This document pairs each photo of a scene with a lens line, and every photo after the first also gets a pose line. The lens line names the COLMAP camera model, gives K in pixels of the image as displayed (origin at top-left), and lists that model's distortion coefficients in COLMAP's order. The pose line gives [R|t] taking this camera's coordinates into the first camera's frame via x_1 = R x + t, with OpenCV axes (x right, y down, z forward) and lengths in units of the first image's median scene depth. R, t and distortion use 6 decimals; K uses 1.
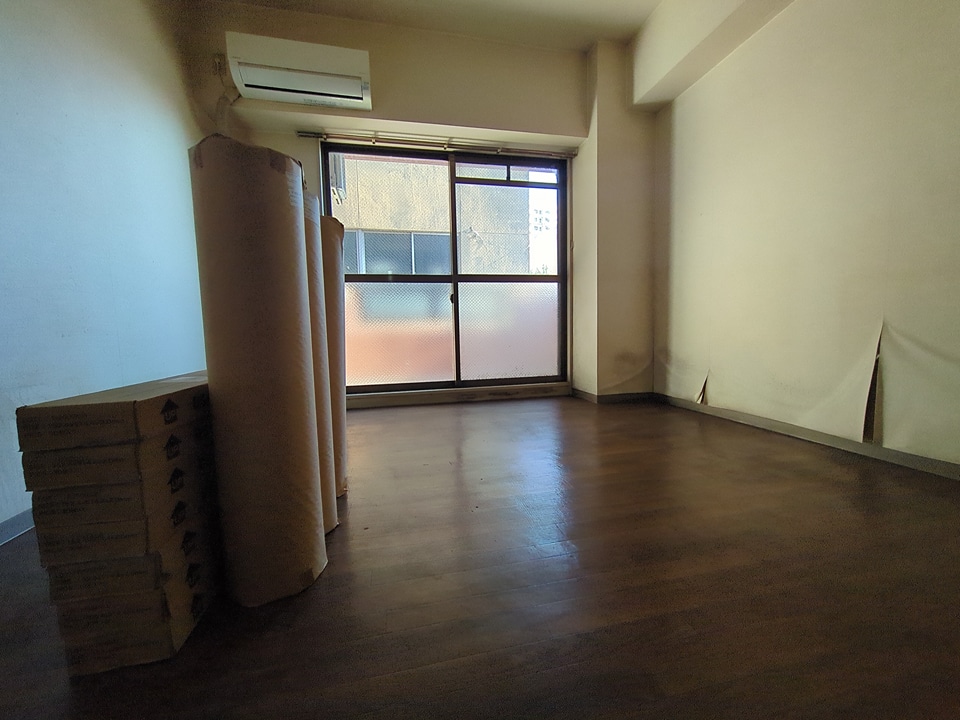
lens RADIAL K [[378.5, 0, 479.5], [0, 378.5, 359.9], [0, 0, 1]] dist [-0.004249, 0.001044]
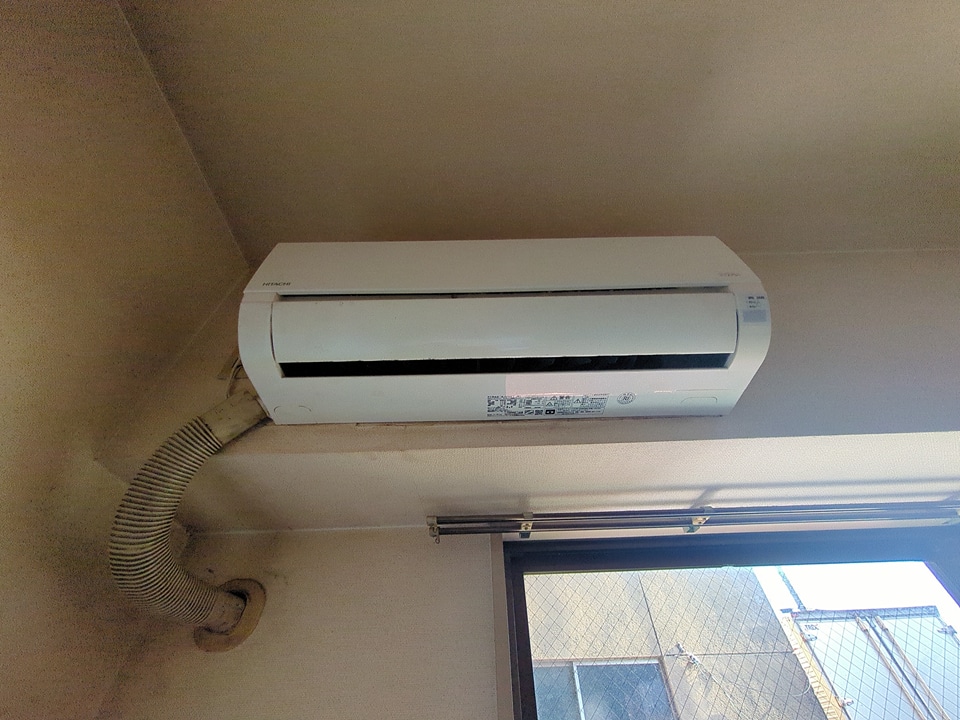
lens RADIAL K [[378.5, 0, 478.8], [0, 378.5, 360.9], [0, 0, 1]] dist [-0.004249, 0.001044]
pose [[0.971595, -0.175191, -0.159094, -0.385794], [-0.015508, 0.623698, -0.781511, -0.457736], [0.236141, 0.761780, 0.603265, 0.745654]]
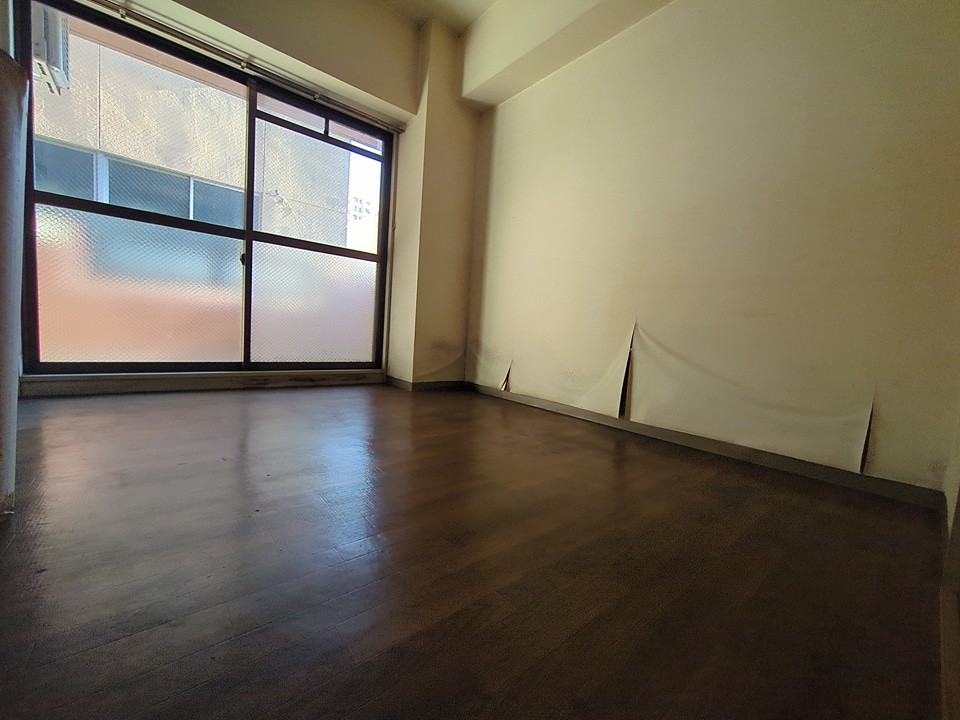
lens RADIAL K [[378.5, 0, 479.2], [0, 378.5, 360.6], [0, 0, 1]] dist [-0.004249, 0.001044]
pose [[0.884758, 0.045500, 0.463824, 0.010097], [-0.050784, 0.998709, -0.001099, 0.032147], [-0.463275, -0.022582, 0.885927, 0.063443]]
